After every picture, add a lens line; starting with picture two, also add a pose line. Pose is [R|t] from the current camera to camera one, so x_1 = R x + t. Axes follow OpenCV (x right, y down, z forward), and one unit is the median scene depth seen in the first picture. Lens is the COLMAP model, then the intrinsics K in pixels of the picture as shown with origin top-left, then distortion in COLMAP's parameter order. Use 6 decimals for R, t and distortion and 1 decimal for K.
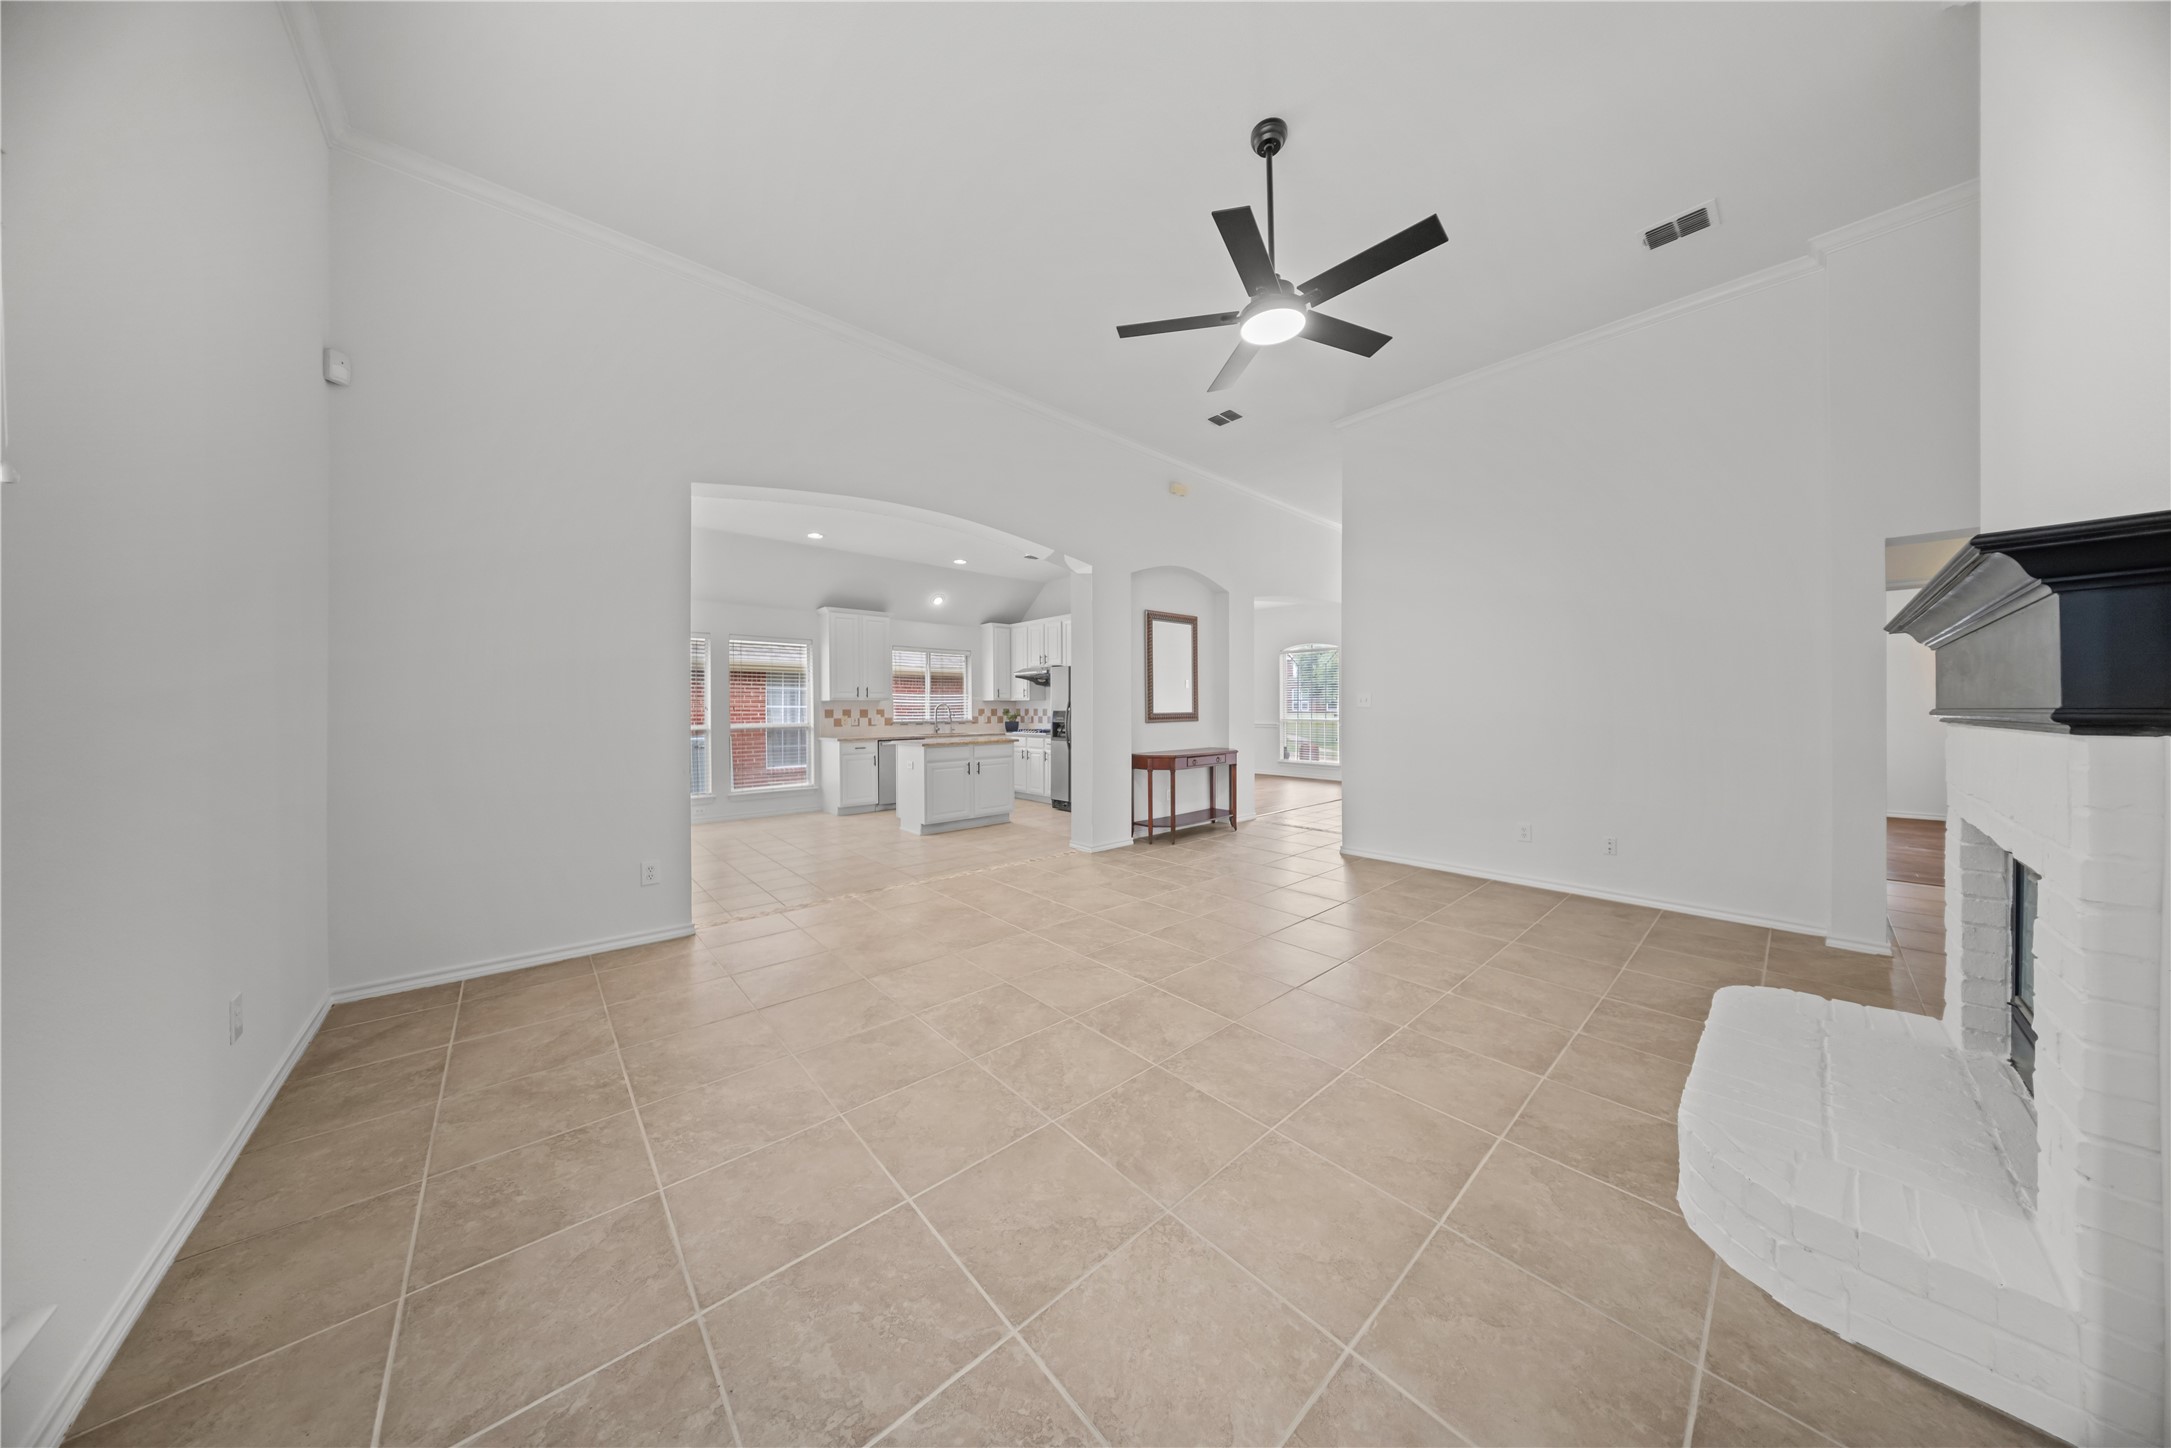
lens RADIAL K [[638.4, 0, 1088.3], [0, 638.4, 711.9], [0, 0, 1]] dist [0.001330, -0.000938]
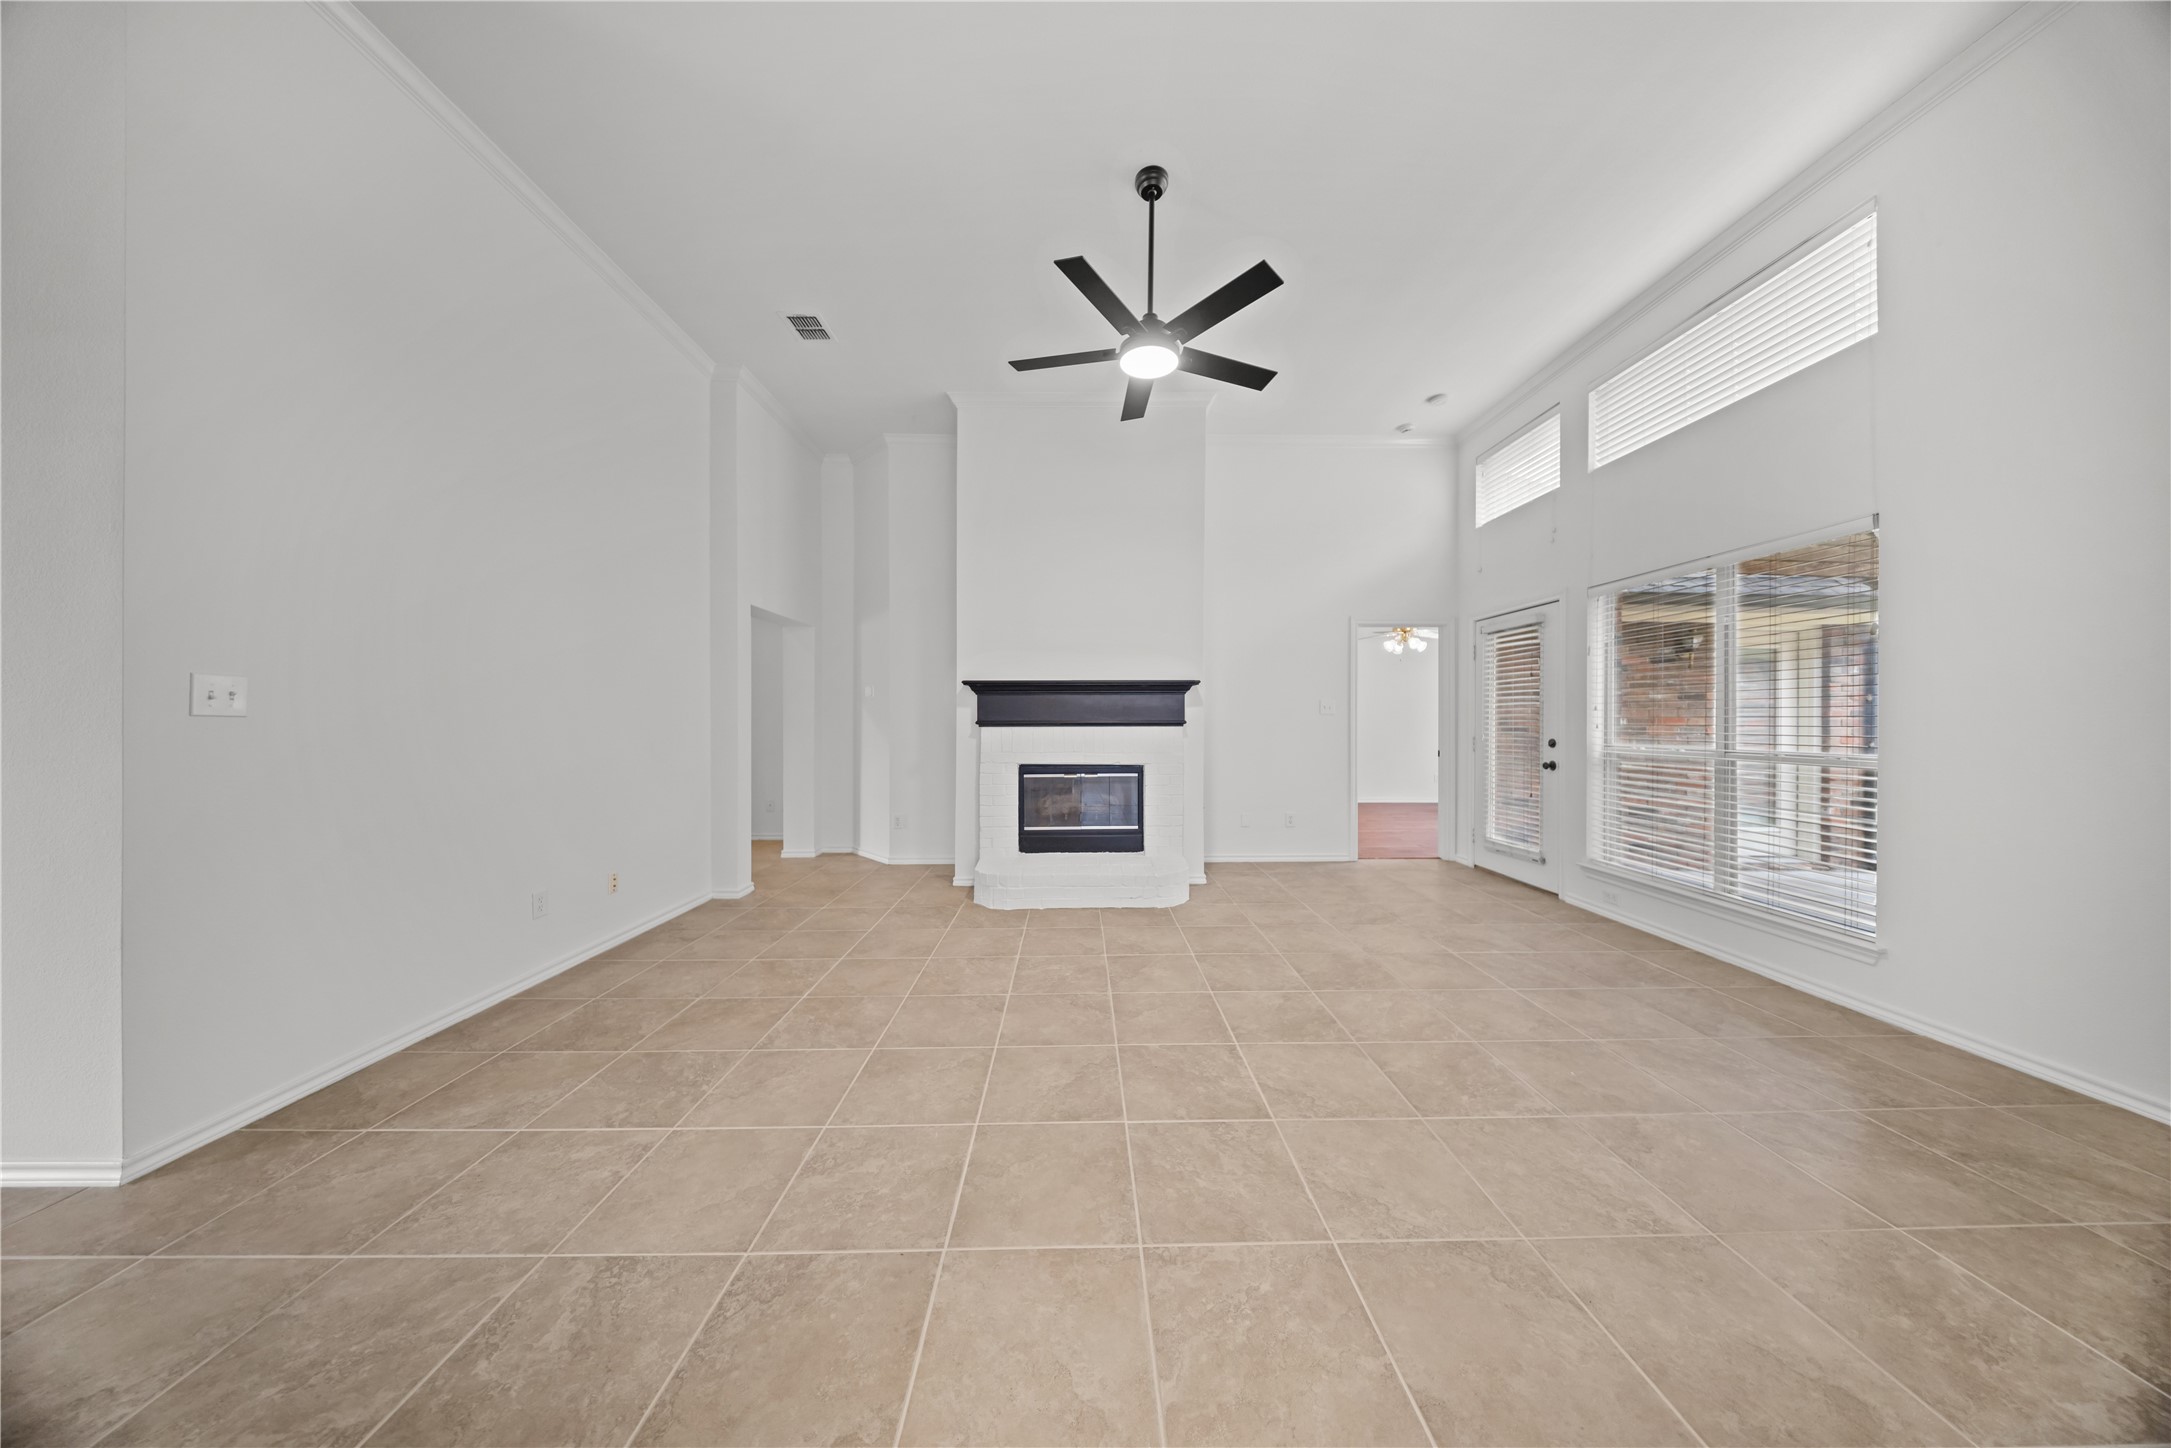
lens RADIAL K [[638.4, 0, 1093.1], [0, 638.4, 722.3], [0, 0, 1]] dist [0.001330, -0.000938]
pose [[-0.767062, 0.001915, 0.641570, -0.314390], [0.003623, 0.999993, 0.001346, 0.000305], [-0.641563, 0.003357, -0.767063, 1.844424]]
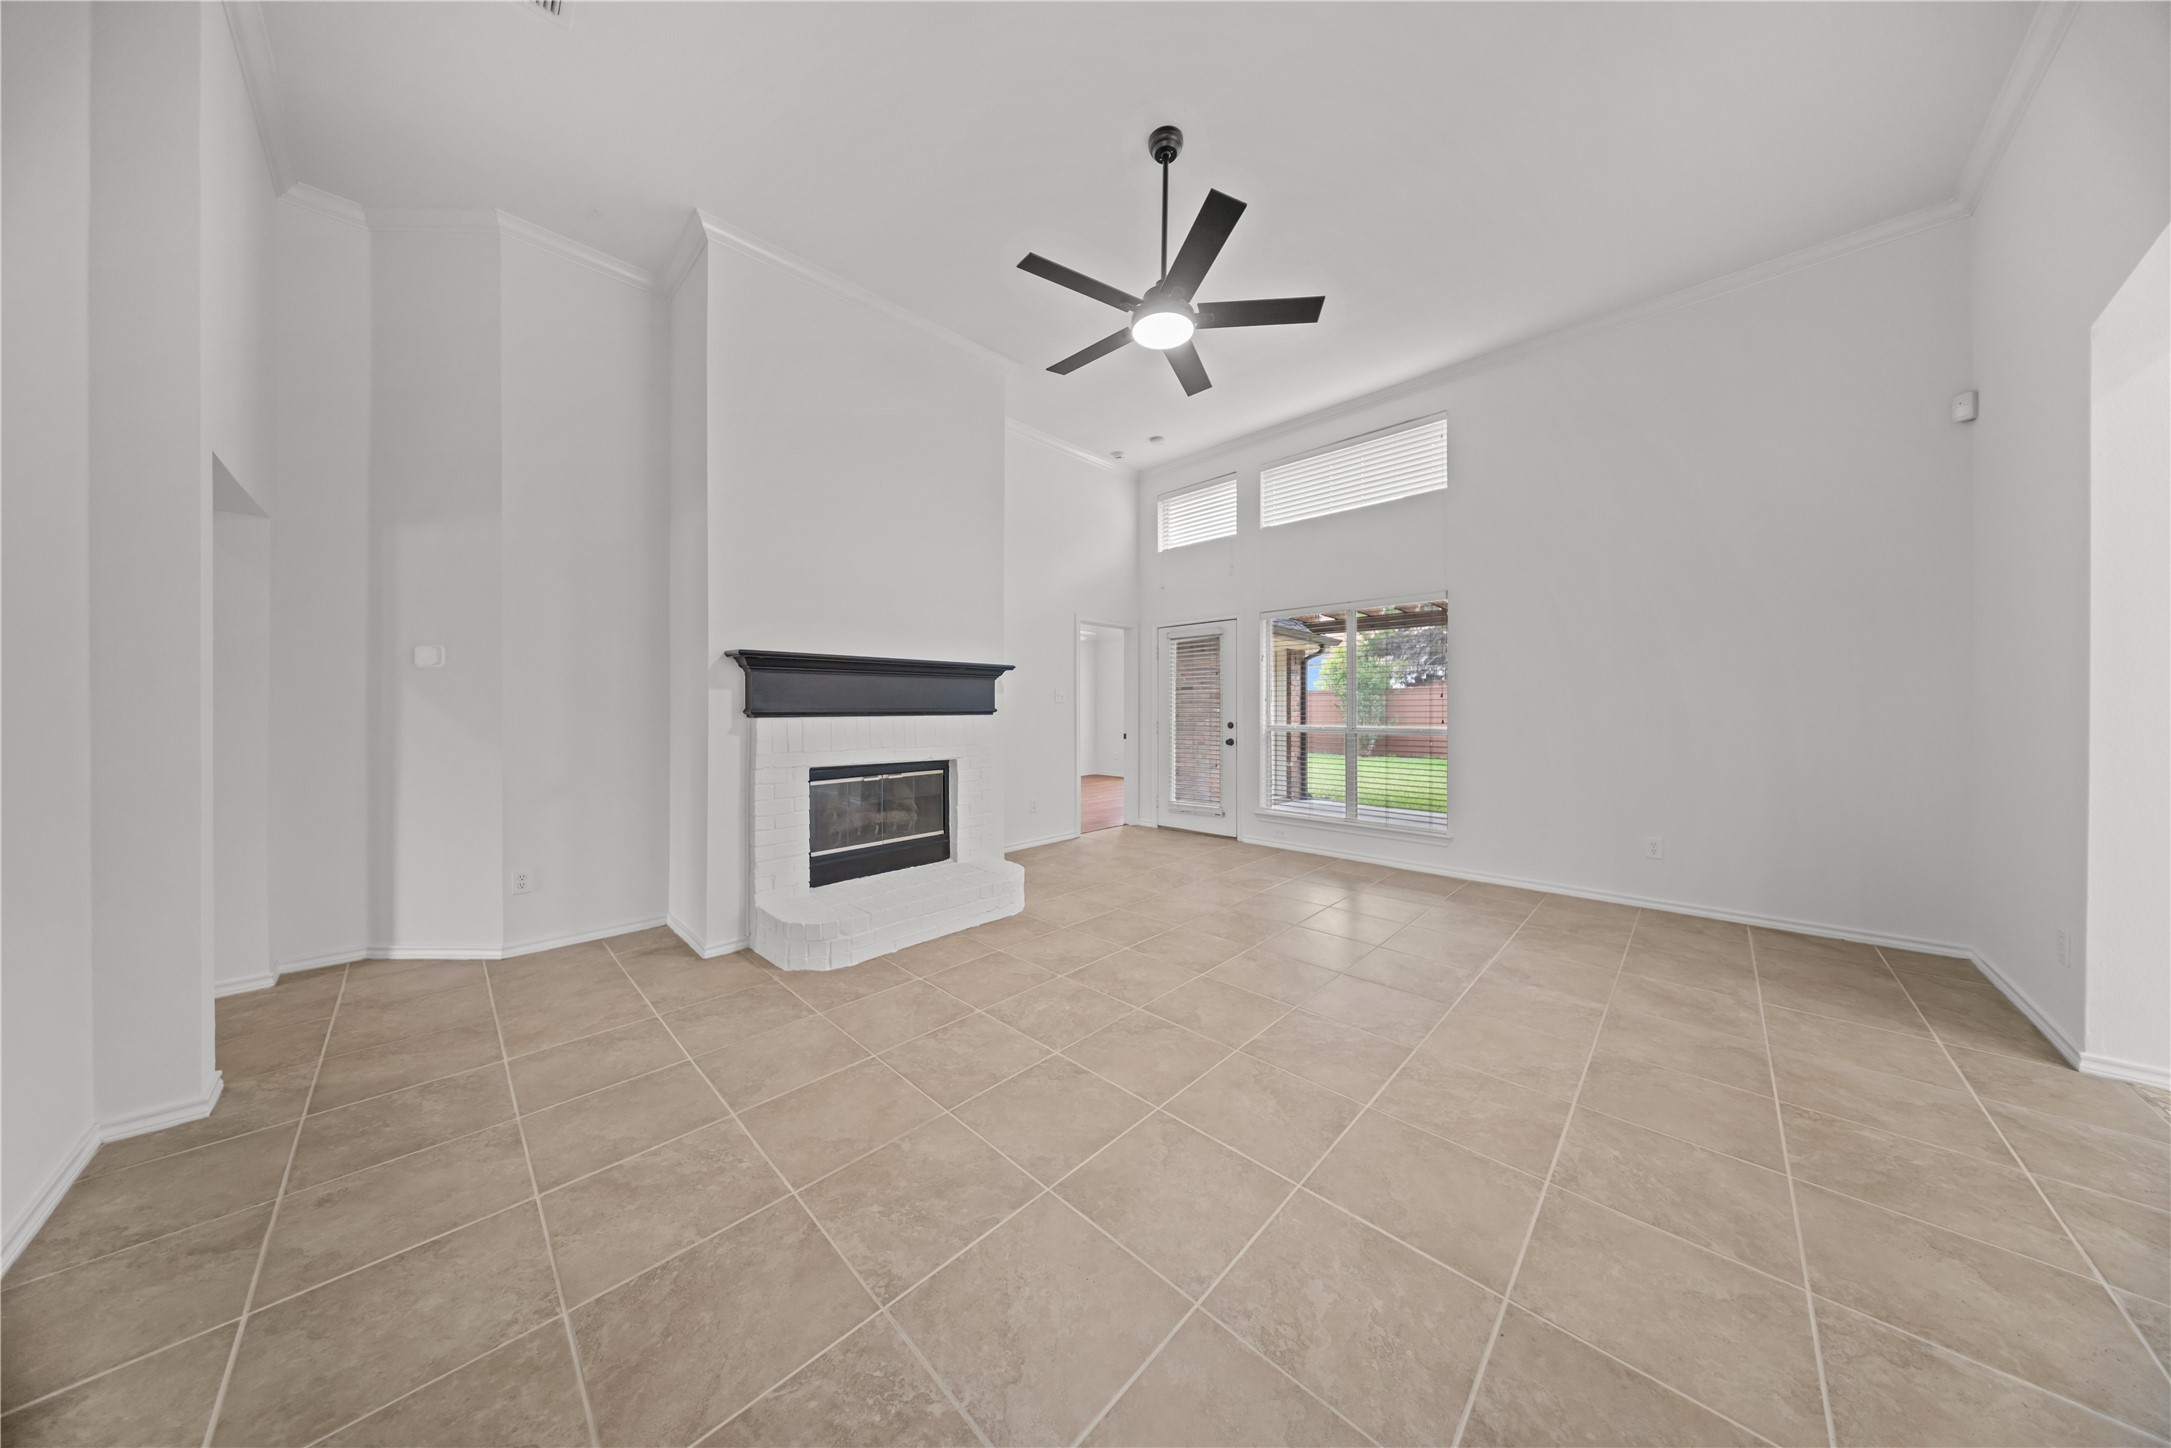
lens RADIAL K [[638.4, 0, 1096.3], [0, 638.4, 711.7], [0, 0, 1]] dist [0.001330, -0.000938]
pose [[-0.996331, 0.005158, -0.085424, 0.475601], [0.004561, 0.999964, 0.007187, -0.004185], [0.085458, 0.006771, -0.996319, 1.964507]]
